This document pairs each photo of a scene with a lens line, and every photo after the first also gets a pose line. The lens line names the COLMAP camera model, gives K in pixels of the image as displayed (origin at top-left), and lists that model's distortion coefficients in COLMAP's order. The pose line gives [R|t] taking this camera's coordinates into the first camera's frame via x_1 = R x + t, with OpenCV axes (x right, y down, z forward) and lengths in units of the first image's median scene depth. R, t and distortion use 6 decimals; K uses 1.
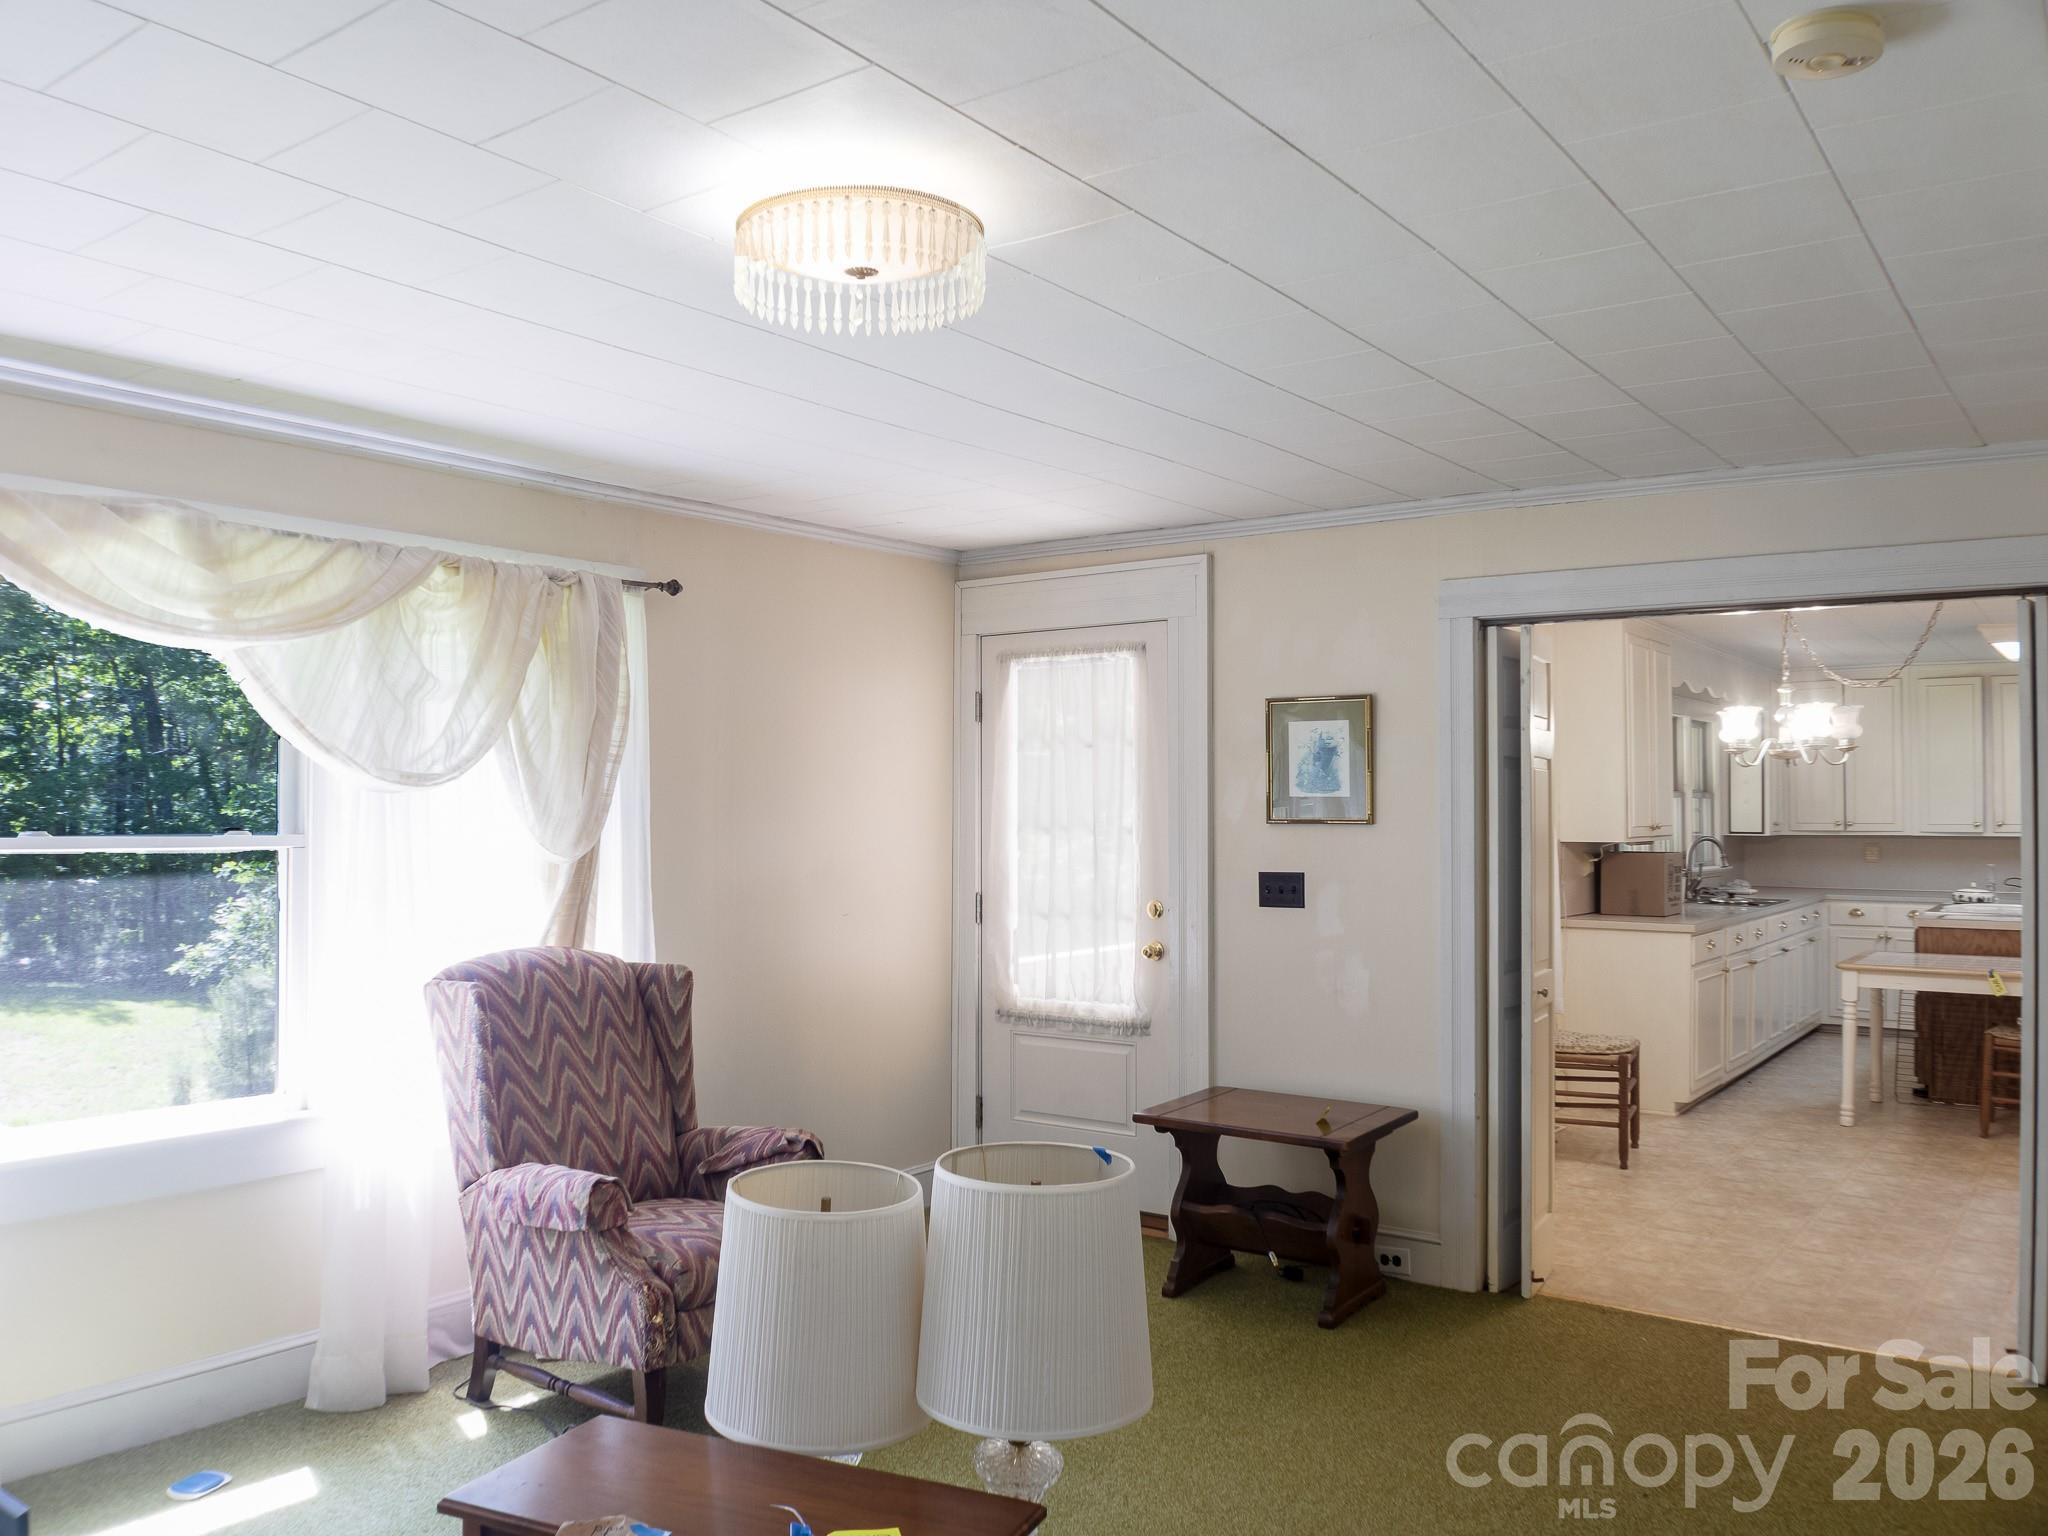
lens RADIAL K [[1624.8, 0, 1010.9], [0, 1624.8, 806.6], [0, 0, 1]] dist [-0.004487, -0.089239]
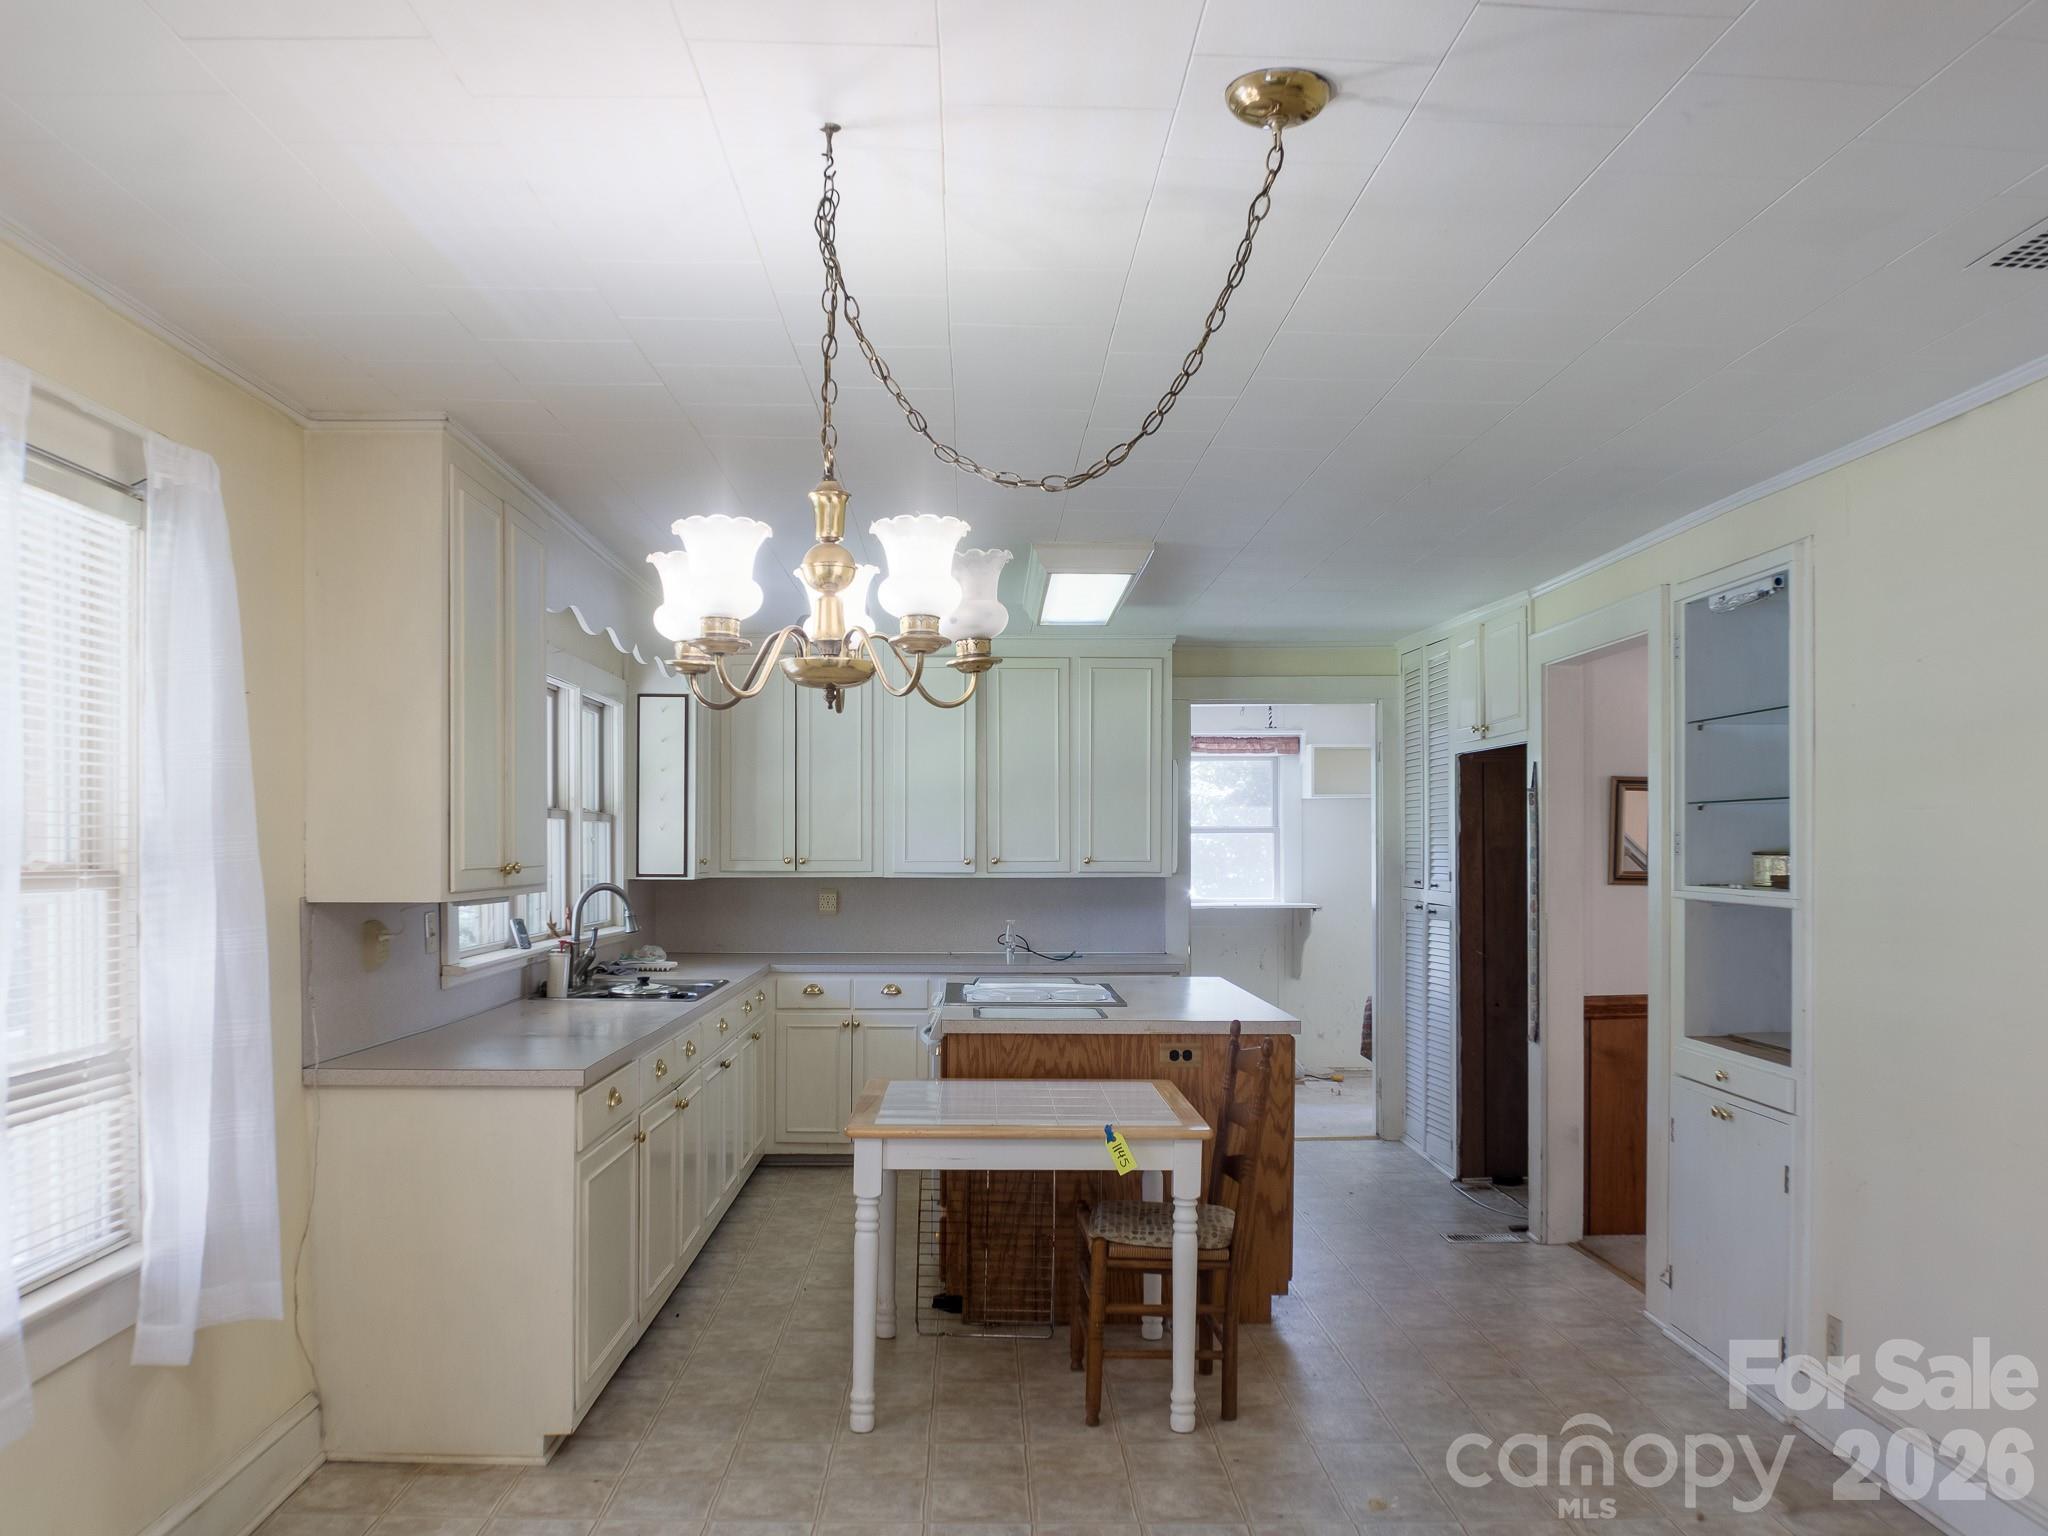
lens RADIAL K [[1624.8, 0, 1010.9], [0, 1624.8, 806.6], [0, 0, 1]] dist [-0.004487, -0.089239]
pose [[0.793758, 0.016551, 0.608009, 0.199176], [-0.002401, 0.999707, -0.024080, 0.004451], [-0.608229, 0.017654, 0.793565, 0.468395]]
